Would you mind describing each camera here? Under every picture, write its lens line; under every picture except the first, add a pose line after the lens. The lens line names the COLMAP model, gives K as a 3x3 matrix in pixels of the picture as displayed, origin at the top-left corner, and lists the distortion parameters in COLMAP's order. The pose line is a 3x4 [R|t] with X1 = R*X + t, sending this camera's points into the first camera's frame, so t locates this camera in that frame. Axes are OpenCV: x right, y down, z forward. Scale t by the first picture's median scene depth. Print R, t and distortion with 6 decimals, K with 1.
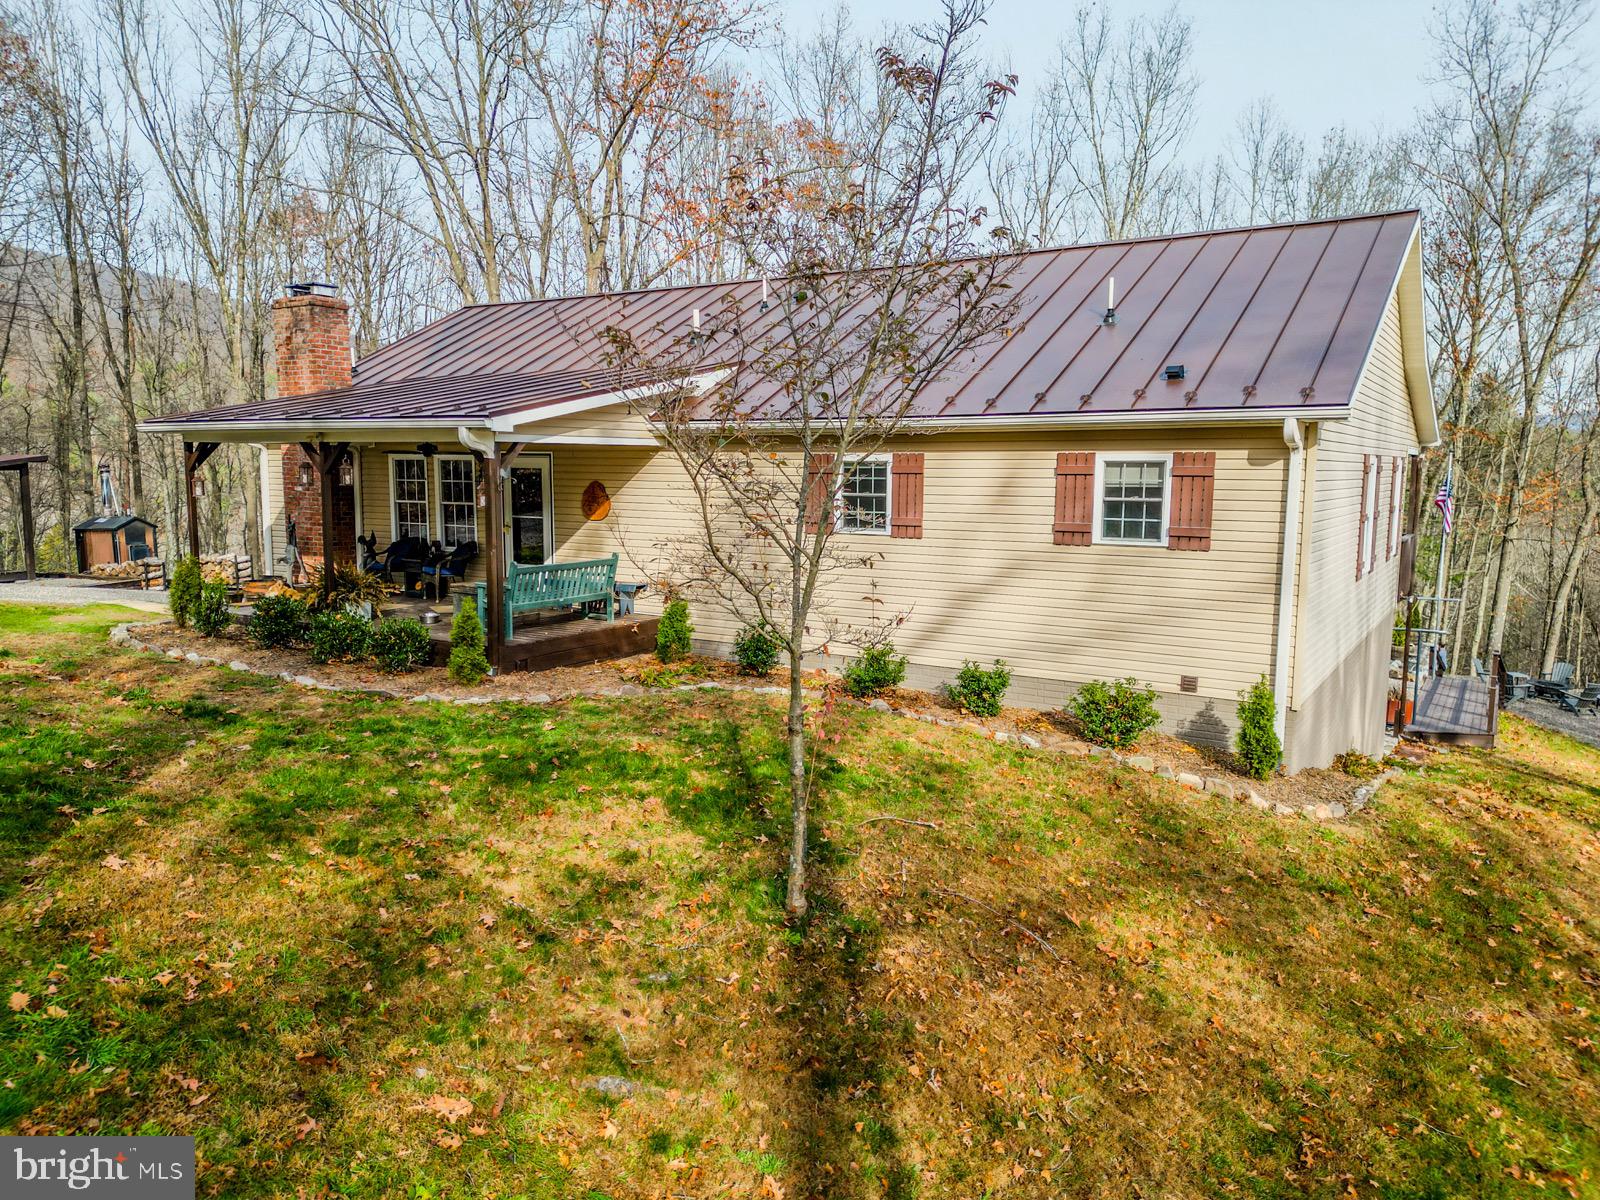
lens RADIAL K [[1108.9, 0, 800.0], [0, 1108.9, 600.0], [0, 0, 1]] dist [0.075152, -0.071006]
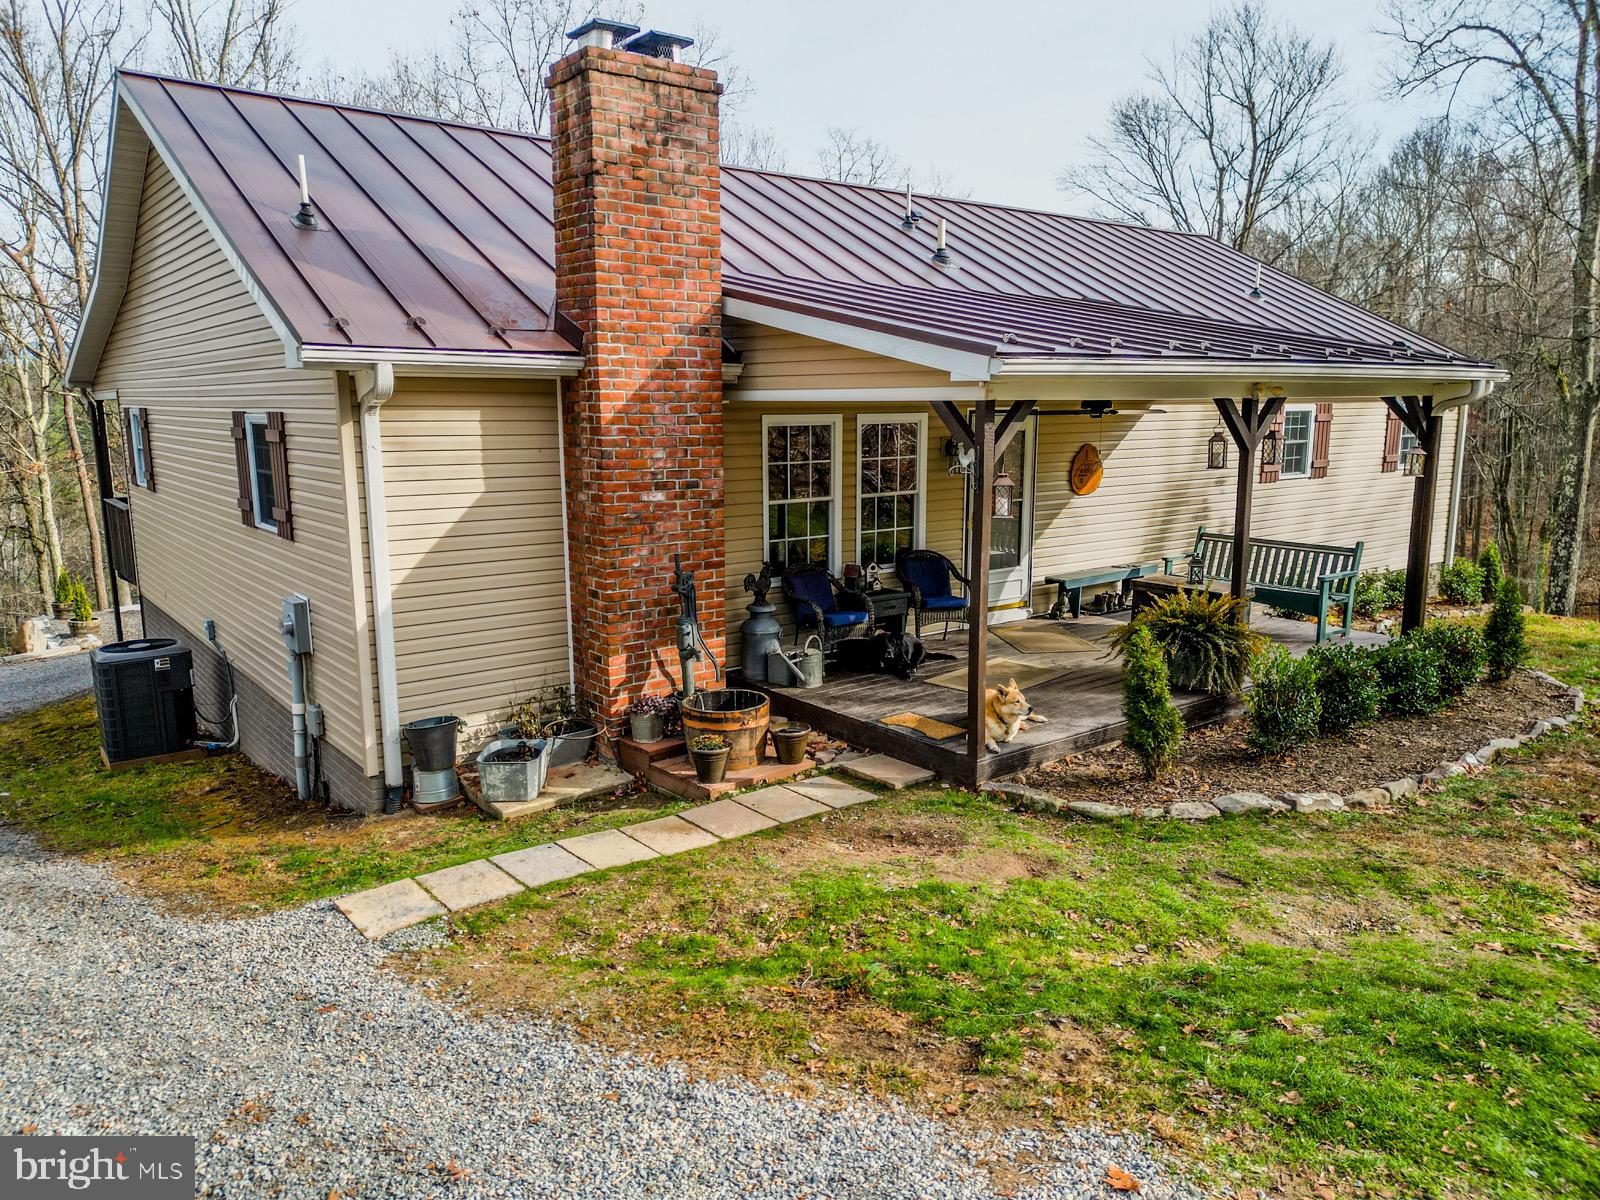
lens RADIAL K [[1108.9, 0, 800.0], [0, 1108.9, 600.0], [0, 0, 1]] dist [0.075152, -0.071006]
pose [[0.338501, -0.170650, 0.925362, -0.933651], [0.121292, 0.983126, 0.136934, -0.123258], [-0.933116, 0.065887, 0.353488, 0.864226]]
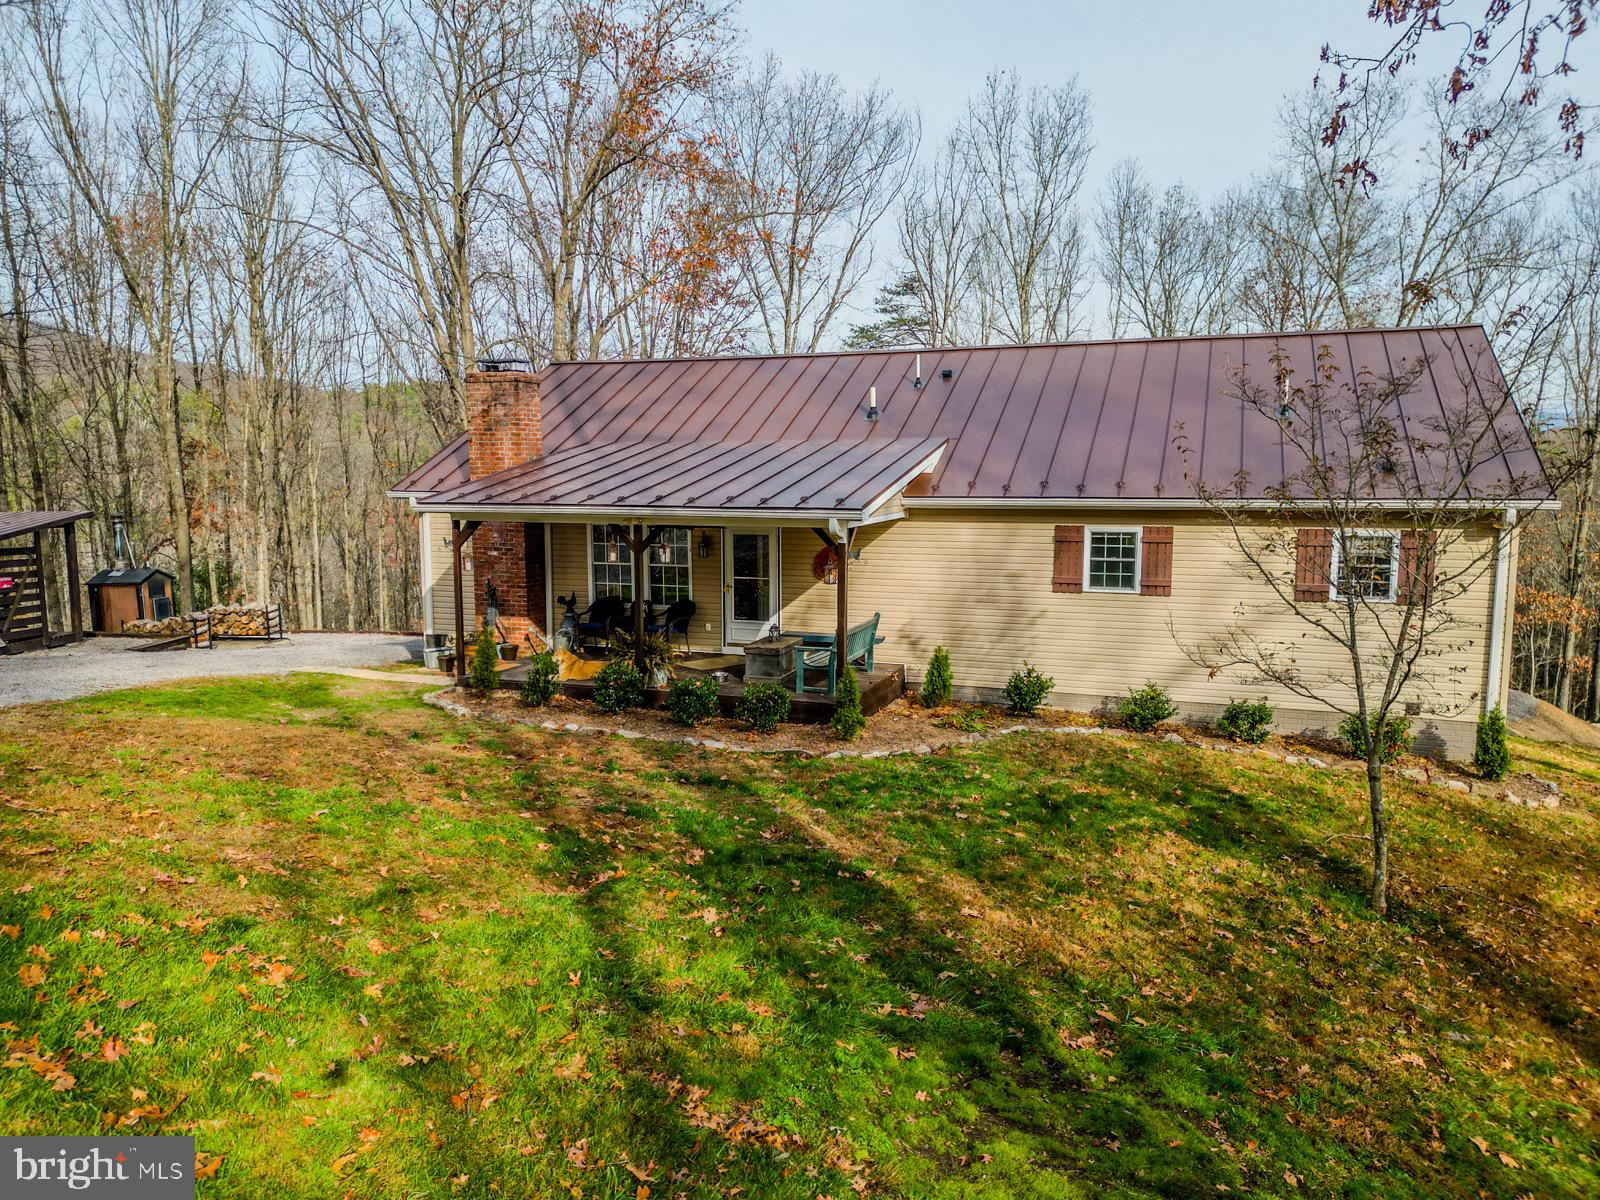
lens RADIAL K [[1108.9, 0, 800.0], [0, 1108.9, 600.0], [0, 0, 1]] dist [0.075152, -0.071006]
pose [[0.977754, -0.034155, 0.206956, -0.420368], [0.033791, 0.999415, 0.005297, -0.056208], [-0.207016, 0.001814, 0.978336, -0.085210]]
